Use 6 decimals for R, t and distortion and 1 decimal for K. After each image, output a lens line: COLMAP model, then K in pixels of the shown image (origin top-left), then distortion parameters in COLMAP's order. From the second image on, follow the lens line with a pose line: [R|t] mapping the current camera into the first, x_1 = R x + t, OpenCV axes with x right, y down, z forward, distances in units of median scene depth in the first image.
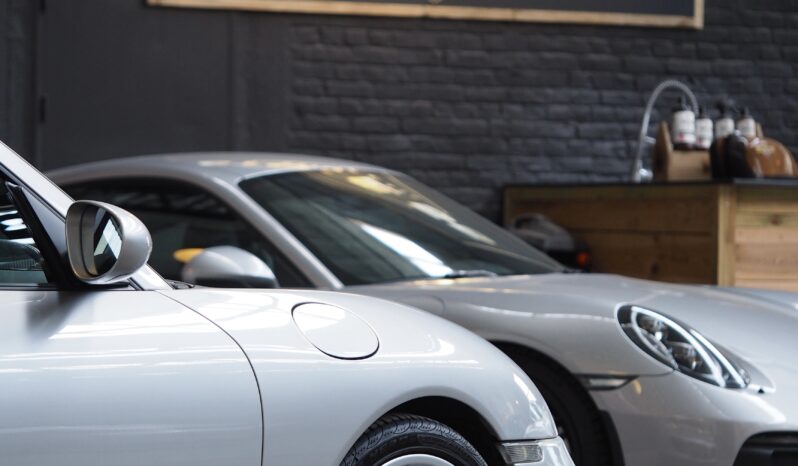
lens RADIAL K [[3666.1, 0, 399.0], [0, 3666.1, 233.0], [0, 0, 1]] dist [-0.011254, 1.756497]
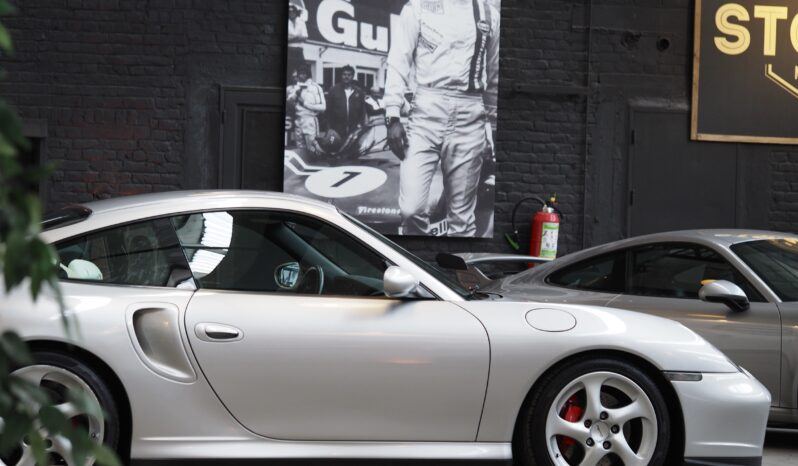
lens RADIAL K [[2741.3, 0, 399.0], [0, 2741.3, 233.0], [0, 0, 1]] dist [-0.014363, 1.890254]
pose [[0.982723, 0.018780, -0.184125, 0.039452], [-0.019052, 0.999818, 0.000295, -0.014061], [0.184097, 0.003218, 0.982903, -0.351656]]
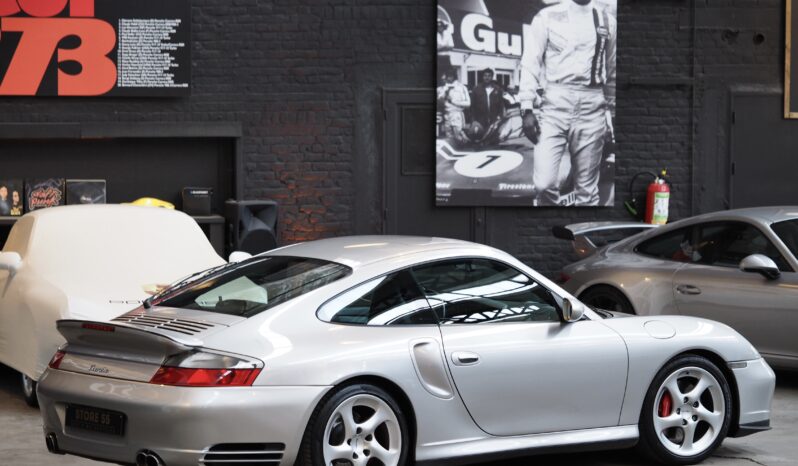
lens RADIAL K [[2741.3, 0, 399.0], [0, 2741.3, 233.0], [0, 0, 1]] dist [-0.014363, 1.890254]
pose [[0.946041, 0.012261, -0.323815, 0.237732], [0.005679, 0.998503, 0.054400, -0.083293], [0.323997, -0.053304, 0.944555, -0.592854]]
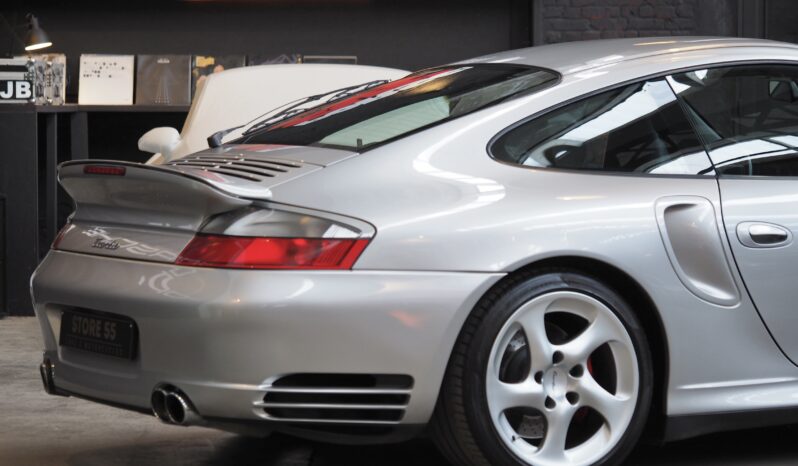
lens RADIAL K [[2741.3, 0, 399.0], [0, 2741.3, 233.0], [0, 0, 1]] dist [-0.014363, 1.890254]
pose [[0.876912, 0.015367, -0.480405, 0.141559], [0.009488, 0.998741, 0.049265, -0.012523], [0.480557, -0.047759, 0.875662, -0.172076]]
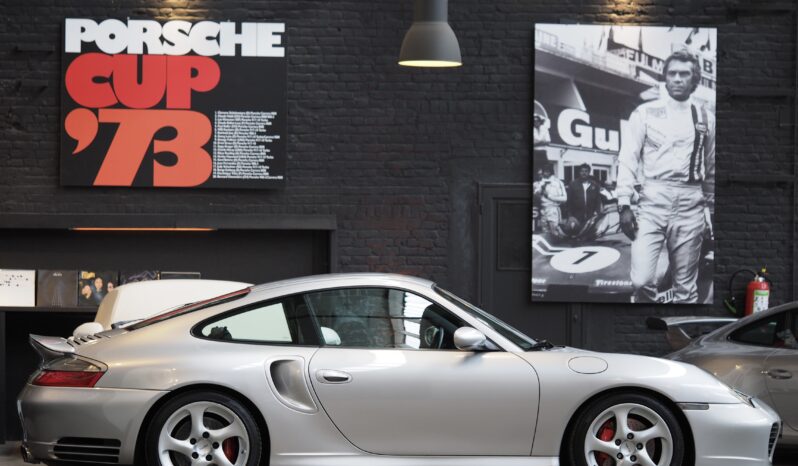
lens RADIAL K [[2741.3, 0, 399.0], [0, 2741.3, 233.0], [0, 0, 1]] dist [-0.014363, 1.890254]
pose [[0.924616, -0.009088, -0.380793, 0.272404], [-0.000125, 0.999708, -0.024162, -0.014763], [0.380901, 0.022388, 0.924345, -0.570532]]
